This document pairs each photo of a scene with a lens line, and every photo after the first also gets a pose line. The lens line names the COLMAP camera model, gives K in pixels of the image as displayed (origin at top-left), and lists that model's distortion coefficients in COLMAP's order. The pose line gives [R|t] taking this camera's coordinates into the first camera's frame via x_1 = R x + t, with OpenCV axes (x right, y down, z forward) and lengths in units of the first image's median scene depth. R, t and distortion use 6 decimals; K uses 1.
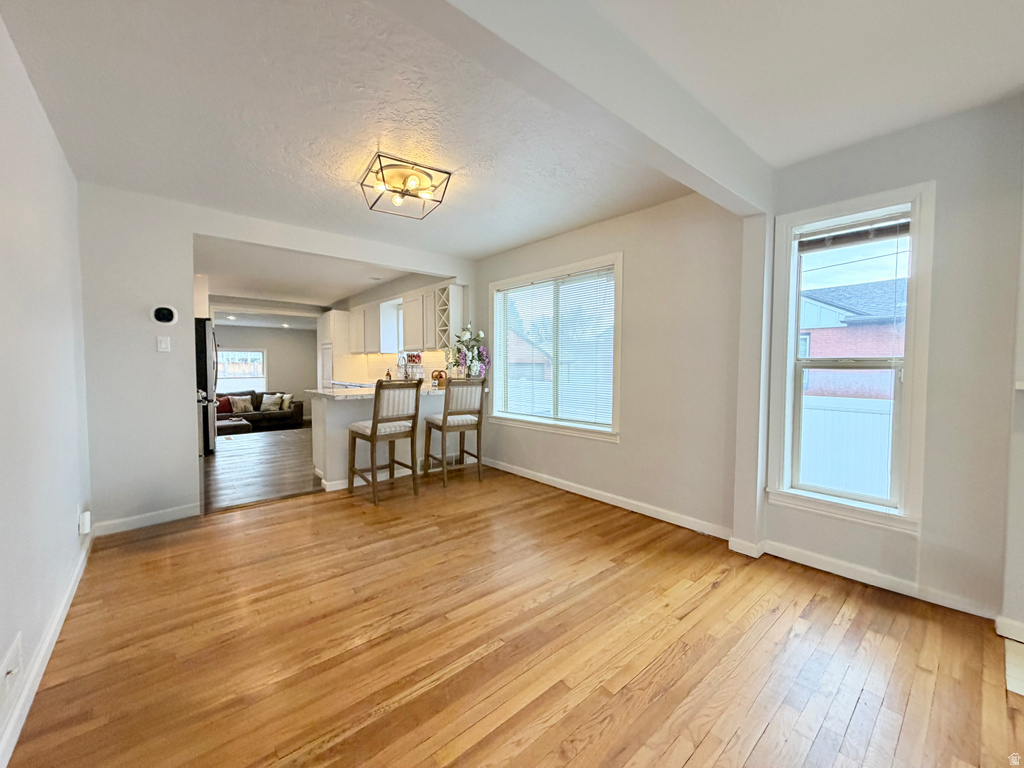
lens RADIAL K [[406.4, 0, 513.4], [0, 406.4, 384.4], [0, 0, 1]] dist [-0.000666, -0.000325]
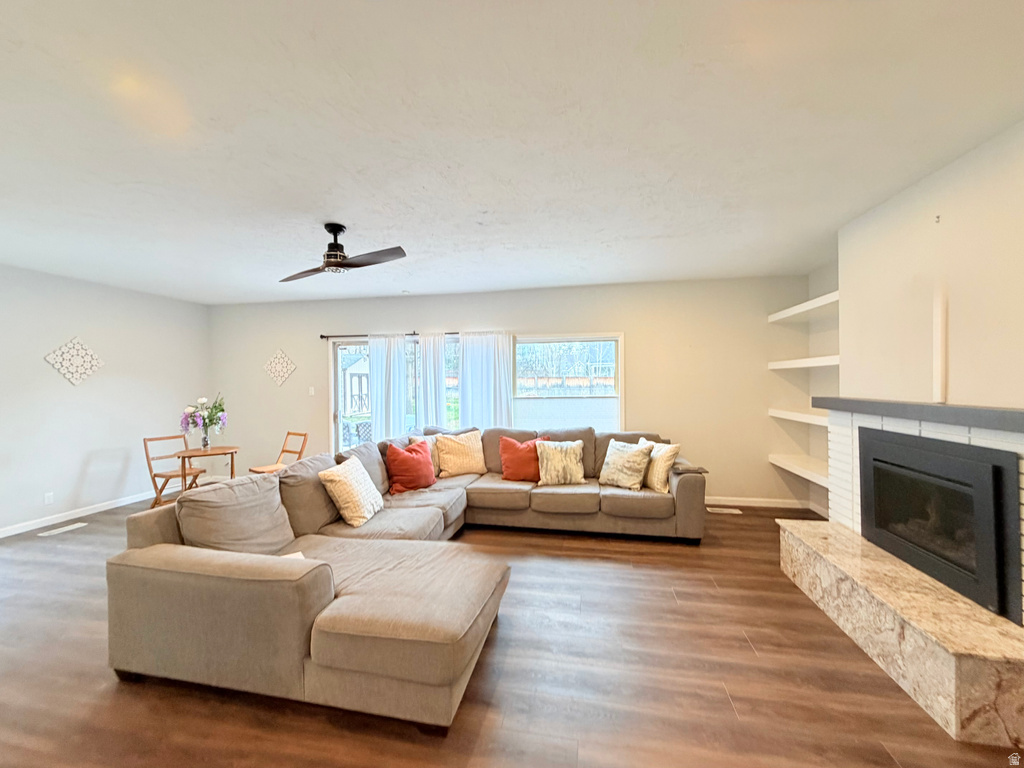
lens RADIAL K [[406.4, 0, 509.1], [0, 406.4, 383.2], [0, 0, 1]] dist [-0.000666, -0.000325]
pose [[0.613591, -0.005899, -0.789602, -1.424019], [-0.028114, 0.999175, -0.029311, -0.070688], [0.789123, 0.040184, 0.612919, 2.684465]]
